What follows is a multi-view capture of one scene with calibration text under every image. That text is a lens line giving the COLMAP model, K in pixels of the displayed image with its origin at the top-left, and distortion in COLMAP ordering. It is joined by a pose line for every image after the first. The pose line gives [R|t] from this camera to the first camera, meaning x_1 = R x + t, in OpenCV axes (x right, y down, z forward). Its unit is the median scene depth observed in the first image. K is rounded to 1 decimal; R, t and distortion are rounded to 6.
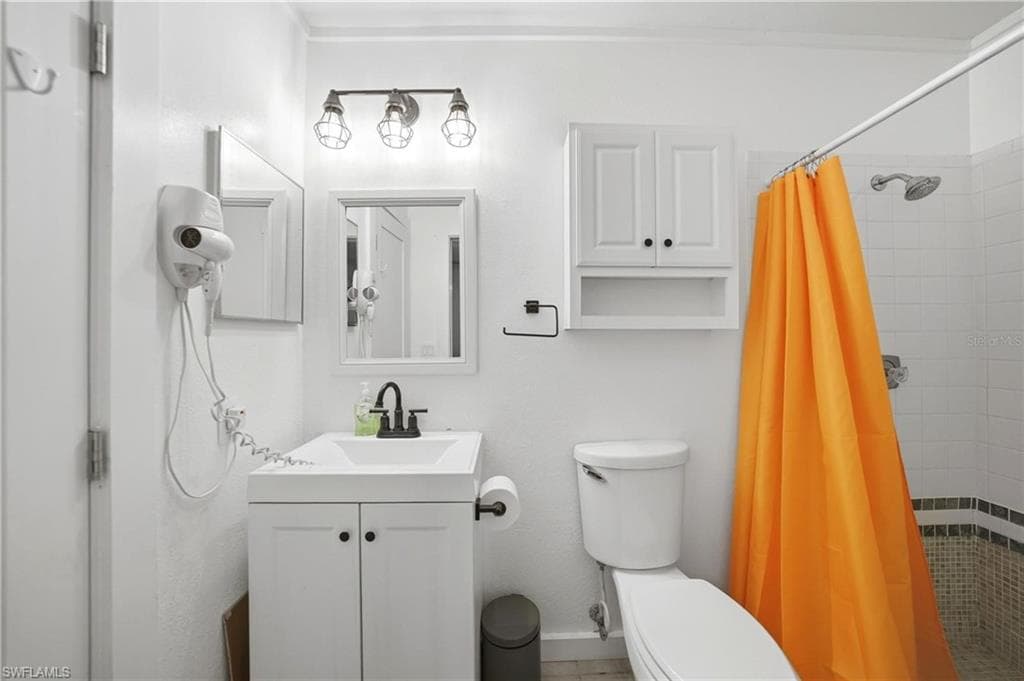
lens RADIAL K [[357.1, 0, 512.0], [0, 357.1, 333.4], [0, 0, 1]] dist [-0.031645, 0.005279]
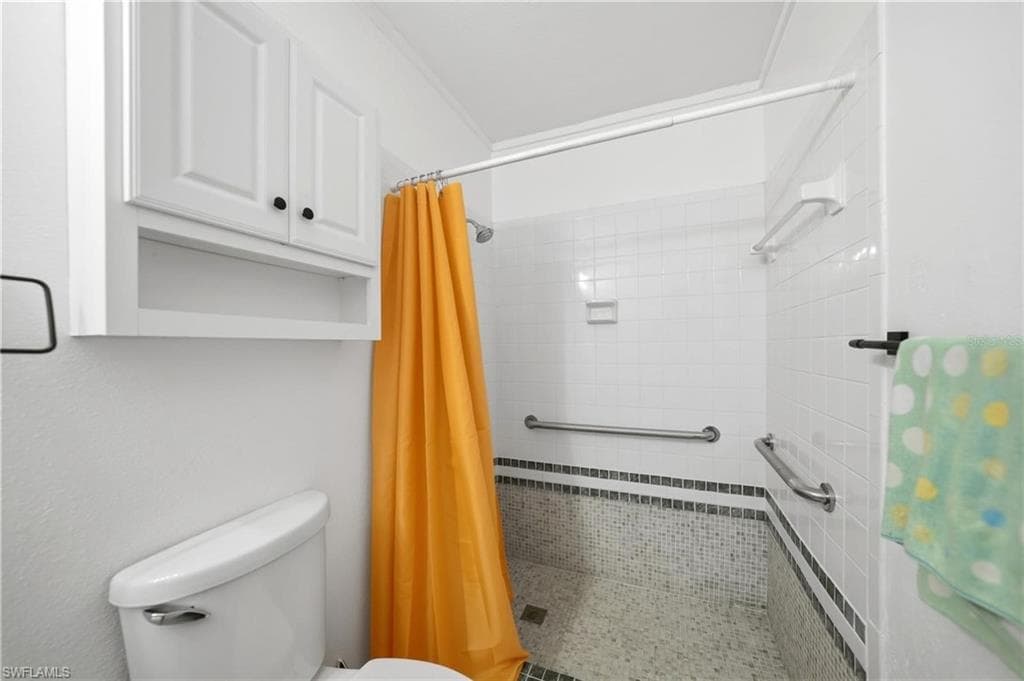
lens RADIAL K [[361.0, 0, 508.4], [0, 361.0, 346.9], [0, 0, 1]] dist [-0.015087, -0.000100]
pose [[0.431640, -0.004994, 0.902032, -0.021668], [0.001800, 0.999987, 0.004675, 0.001418], [-0.902044, -0.000394, 0.431643, 0.339863]]
